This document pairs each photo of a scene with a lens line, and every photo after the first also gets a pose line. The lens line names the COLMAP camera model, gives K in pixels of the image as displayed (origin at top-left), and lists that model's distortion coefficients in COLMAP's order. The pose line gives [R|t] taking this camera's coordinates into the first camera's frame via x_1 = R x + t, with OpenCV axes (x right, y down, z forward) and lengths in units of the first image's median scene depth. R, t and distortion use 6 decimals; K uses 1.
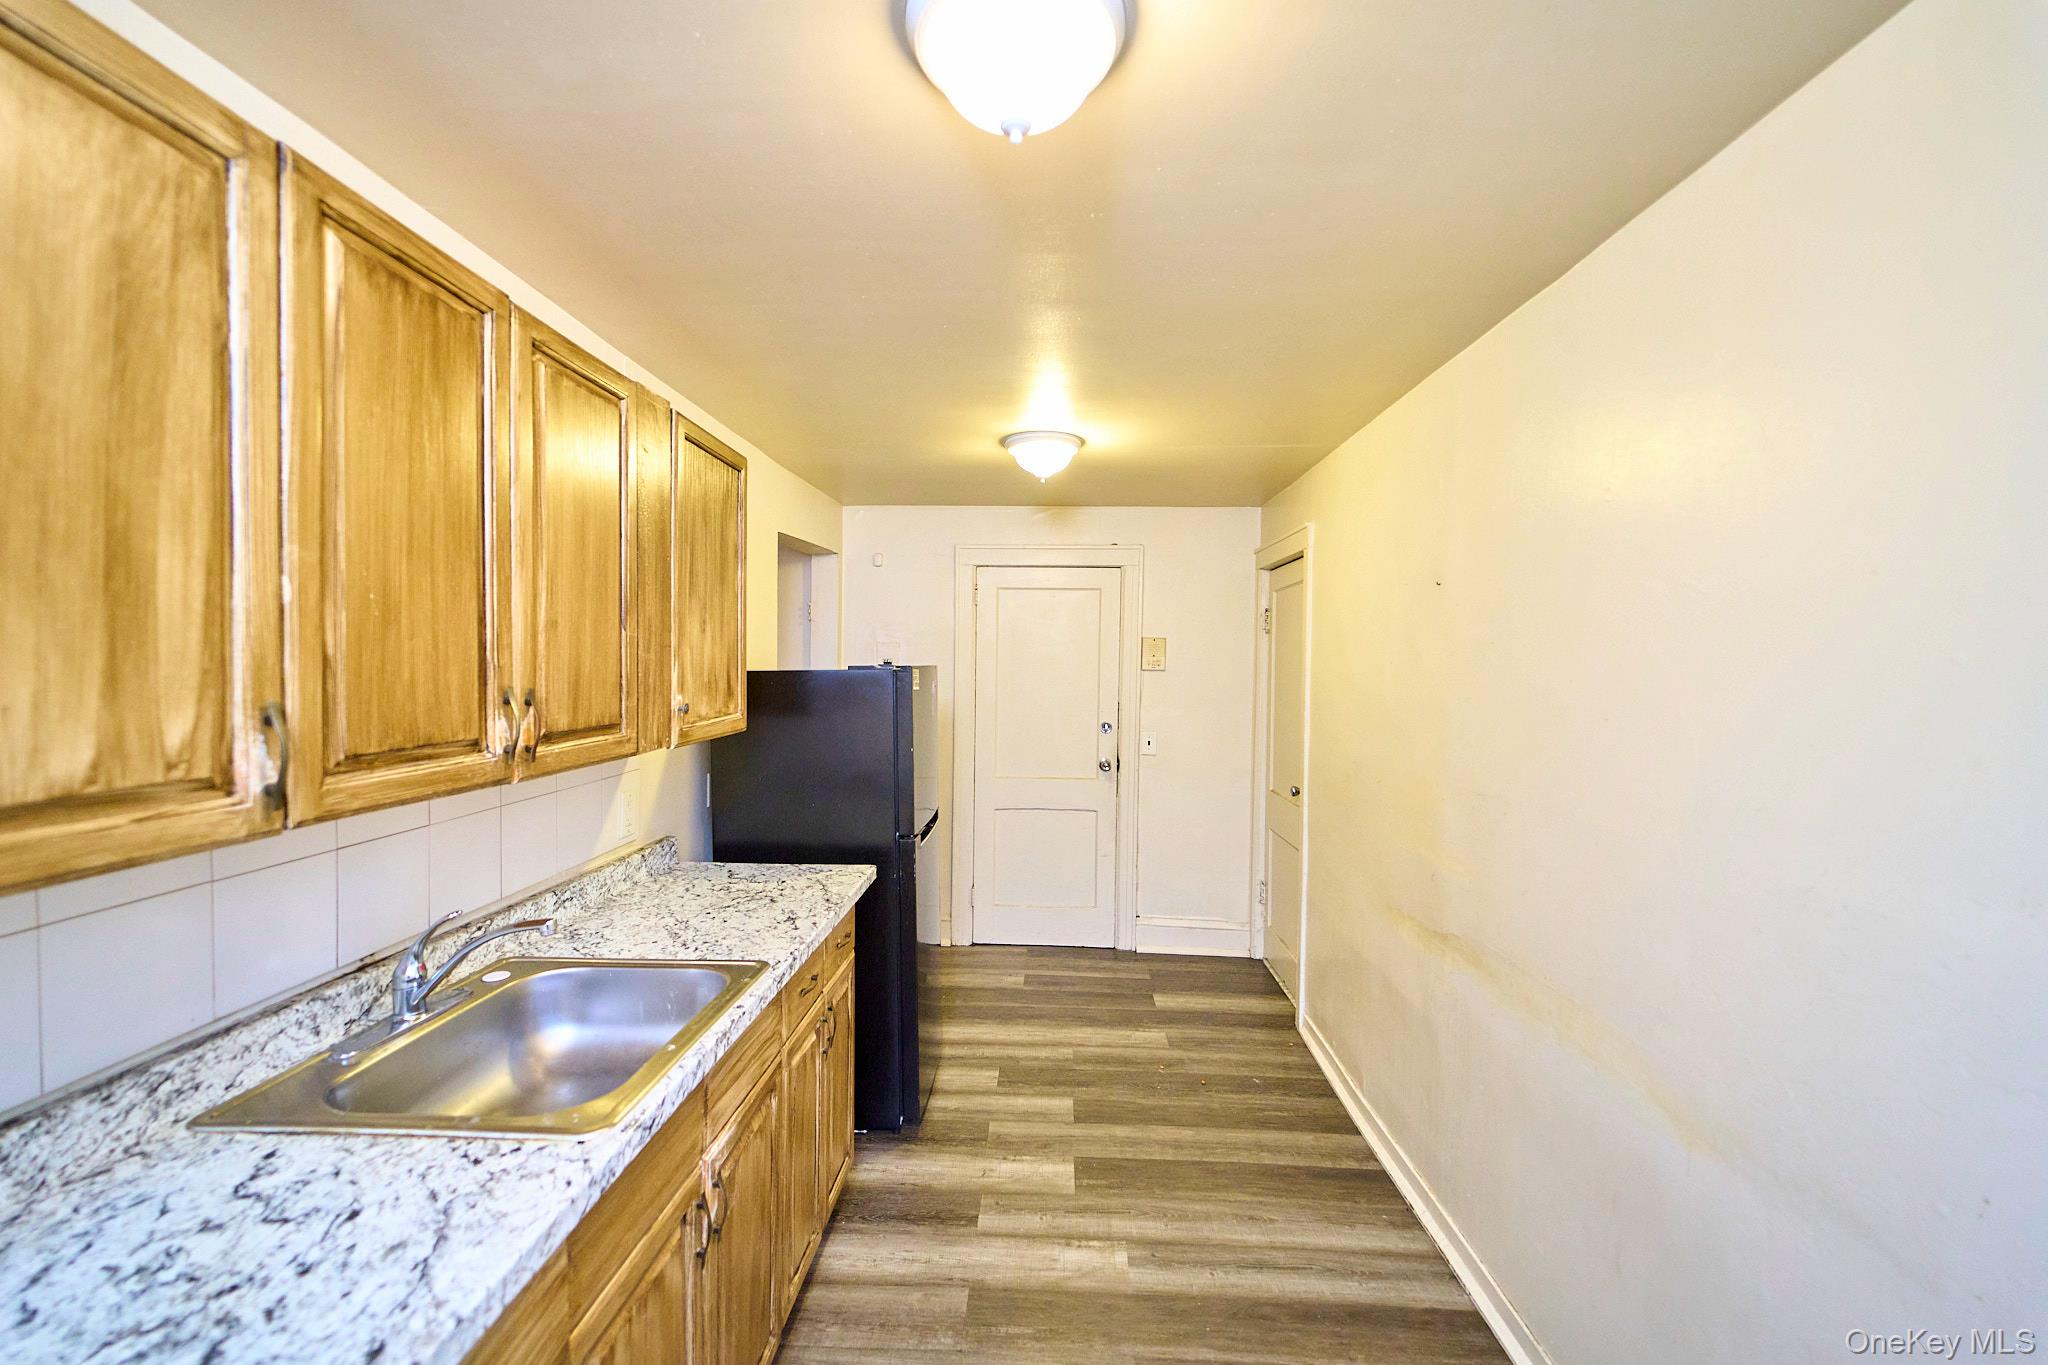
lens RADIAL K [[816.8, 0, 1023.5], [0, 816.8, 681.3], [0, 0, 1]] dist [0.002227, -0.000647]
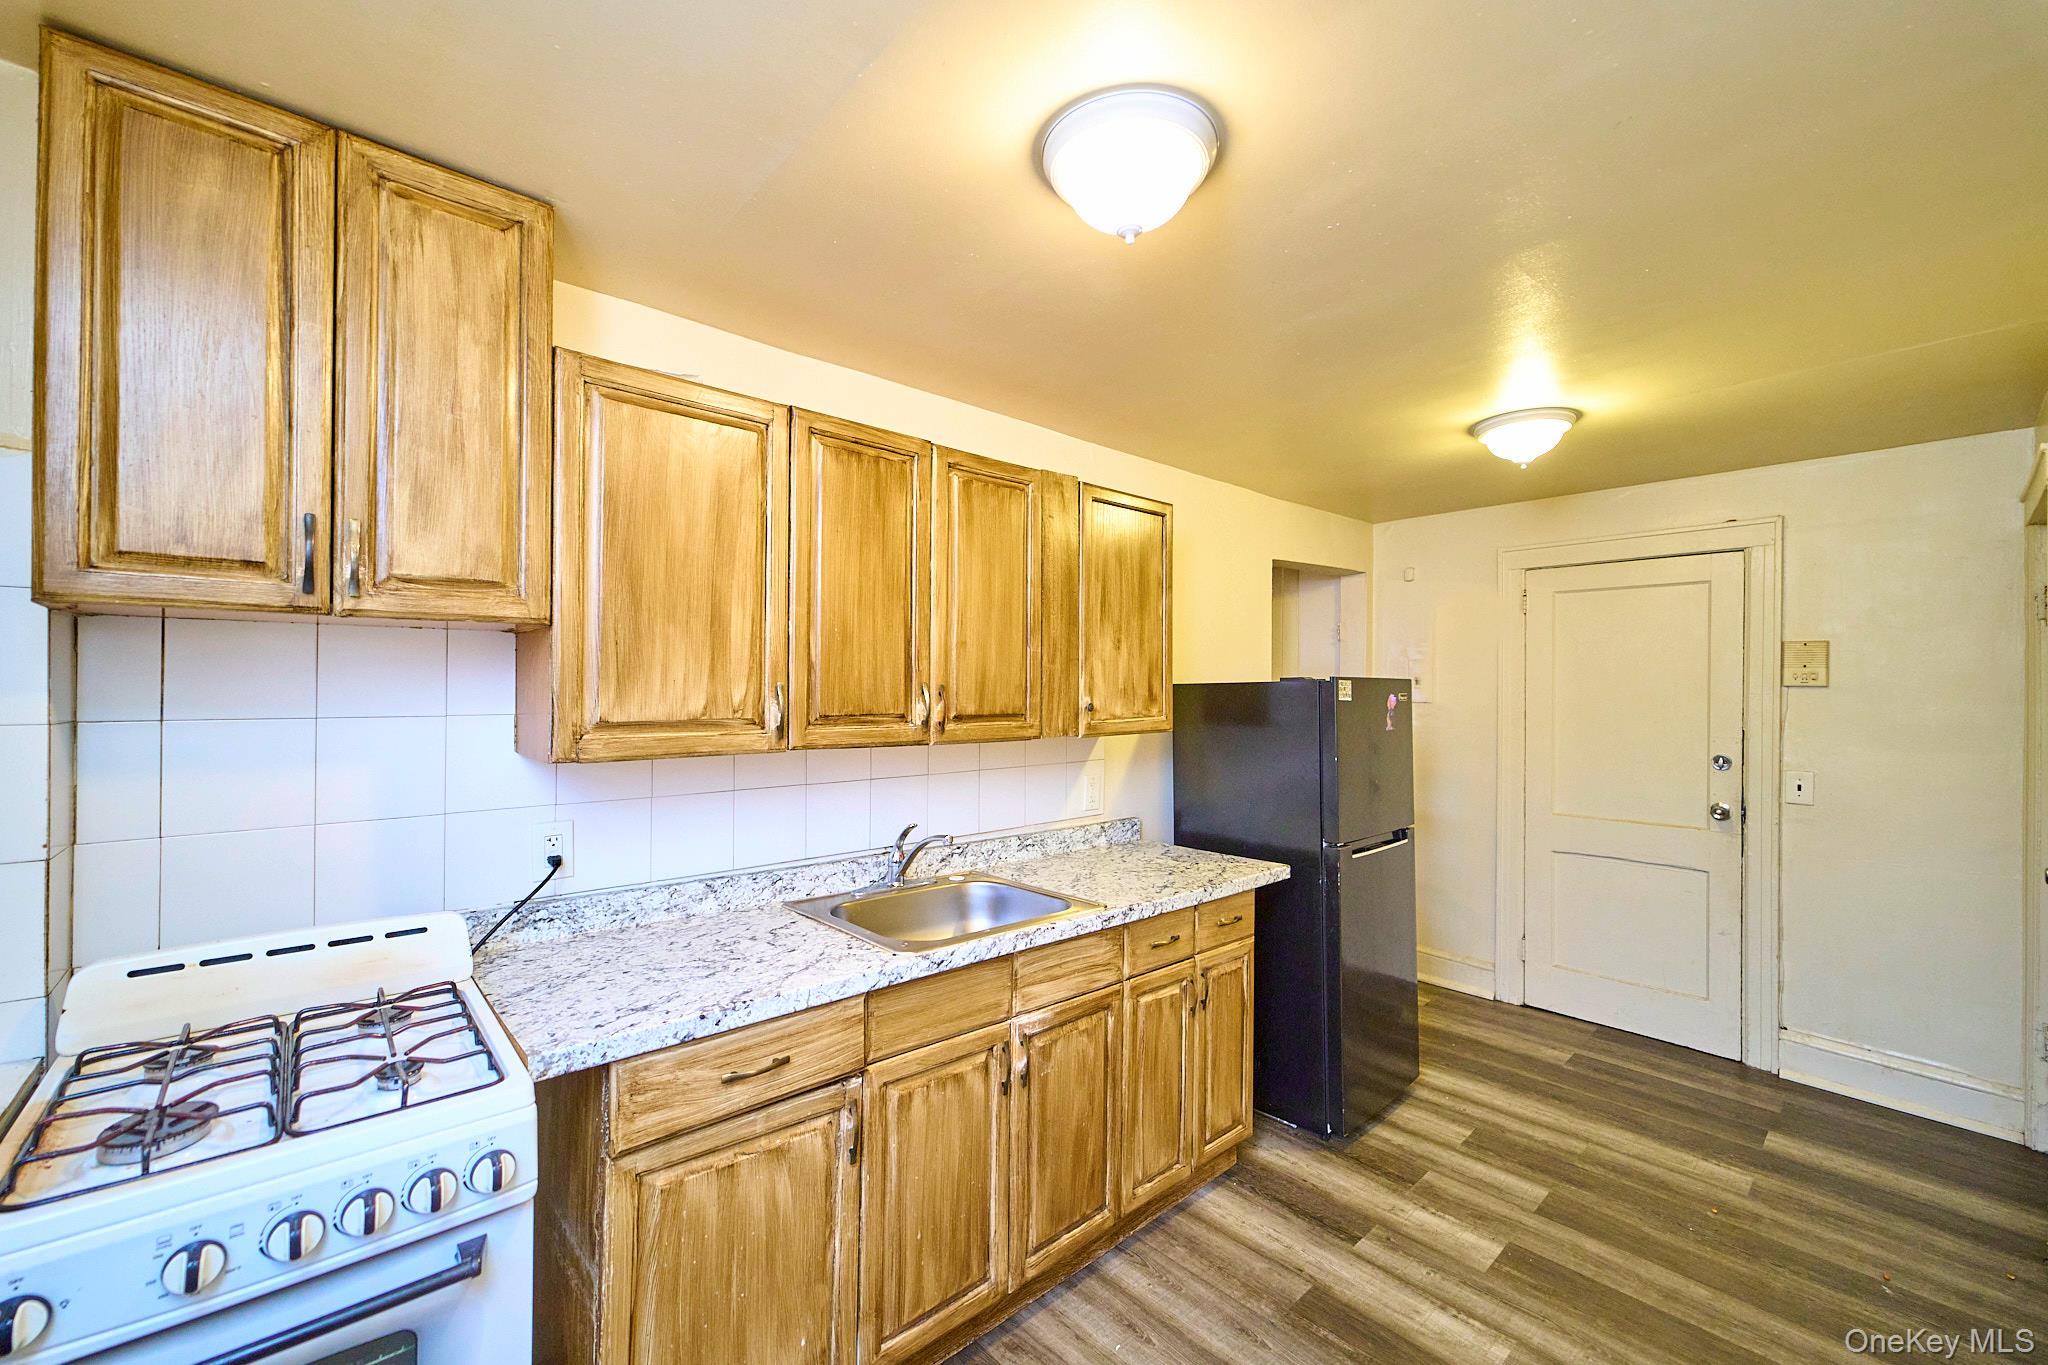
lens RADIAL K [[816.8, 0, 1020.7], [0, 816.8, 682.7], [0, 0, 1]] dist [0.002227, -0.000647]
pose [[0.700429, -0.010628, -0.713643, 0.406932], [-0.015325, 0.999435, -0.029925, 0.032135], [0.713558, 0.031896, 0.699870, 0.009930]]
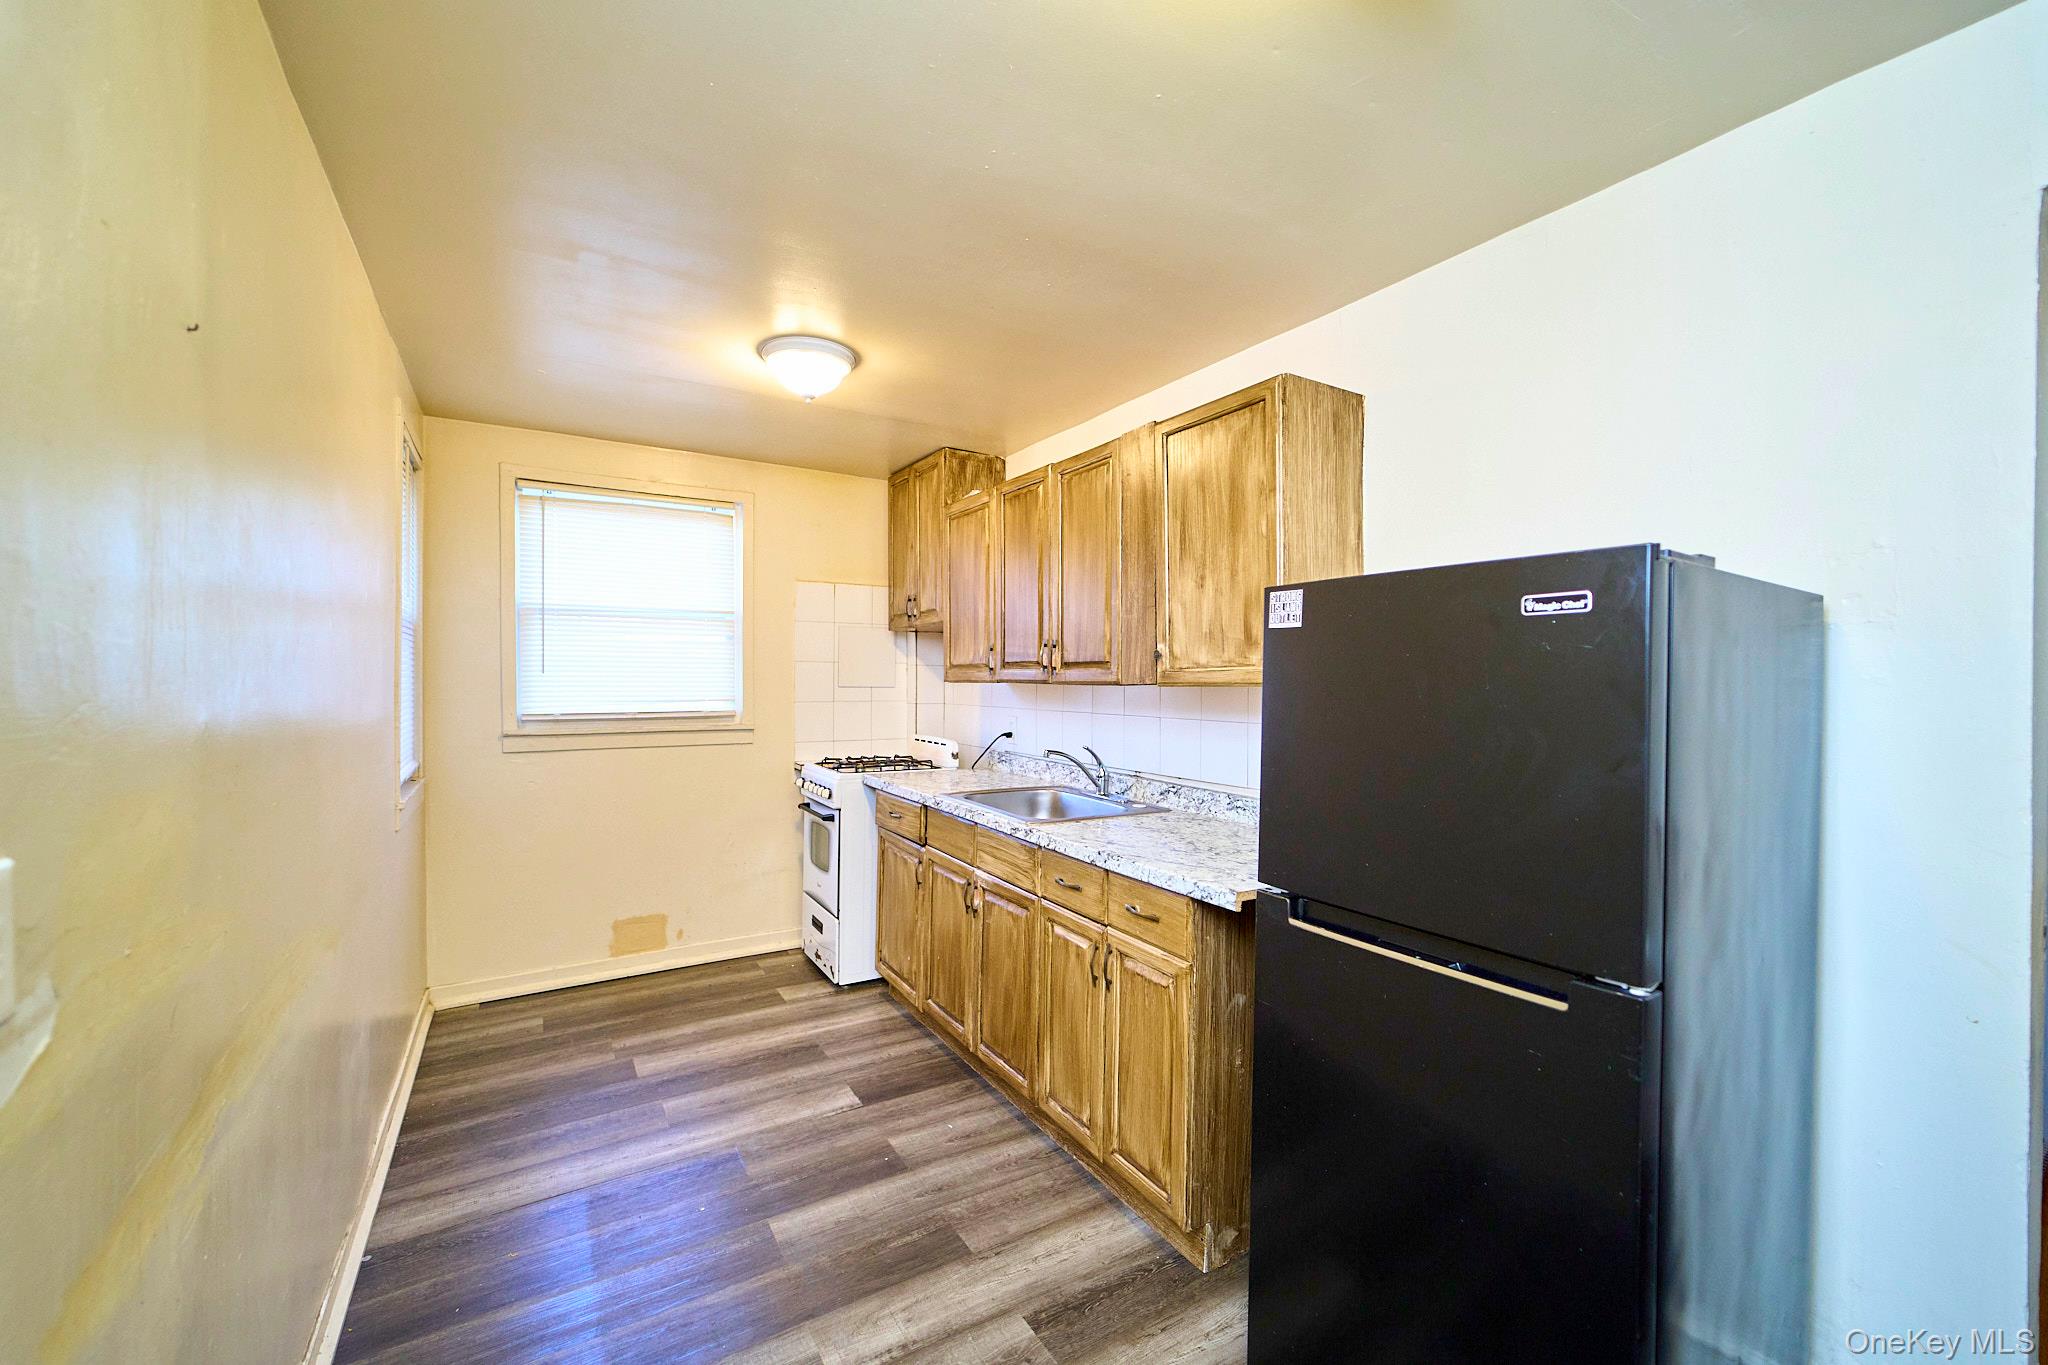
lens RADIAL K [[816.8, 0, 1021.3], [0, 816.8, 683.1], [0, 0, 1]] dist [0.002227, -0.000647]
pose [[-0.832455, -0.009164, -0.554016, 0.420282], [-0.023767, 0.999534, 0.019177, 0.053479], [0.553582, 0.029131, -0.832285, 1.794819]]
